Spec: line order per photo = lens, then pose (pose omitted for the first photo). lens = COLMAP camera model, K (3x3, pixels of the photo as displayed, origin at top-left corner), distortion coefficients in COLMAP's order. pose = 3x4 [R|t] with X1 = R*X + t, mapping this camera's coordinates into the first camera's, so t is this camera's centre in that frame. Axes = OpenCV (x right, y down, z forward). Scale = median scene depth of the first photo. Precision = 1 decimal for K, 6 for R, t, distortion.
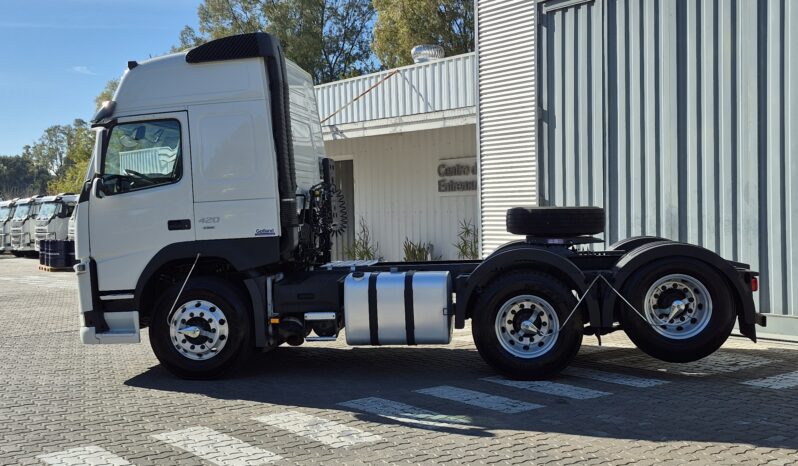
lens RADIAL K [[929.6, 0, 399.0], [0, 929.6, 233.0], [0, 0, 1]] dist [0.005827, -0.001146]
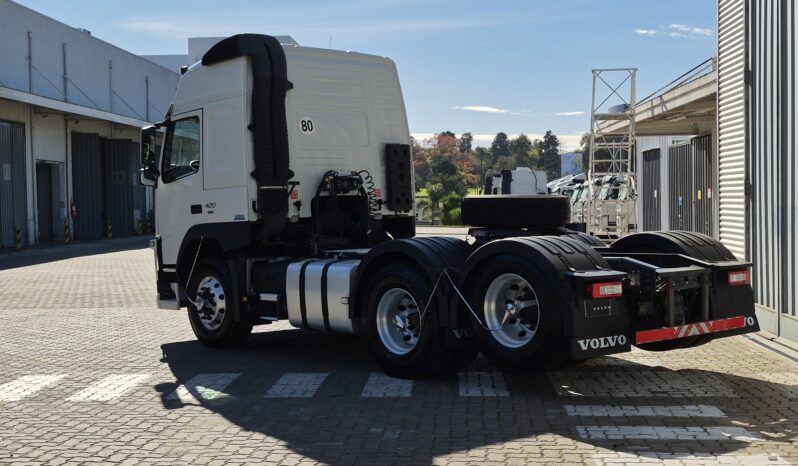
lens RADIAL K [[1089.4, 0, 399.0], [0, 1089.4, 233.0], [0, 0, 1]] dist [-0.023464, -0.026329]
pose [[0.763669, 0.027784, -0.645009, 0.811237], [-0.017008, 0.999593, 0.022920, -0.014454], [0.645383, -0.006533, 0.763831, 0.142423]]
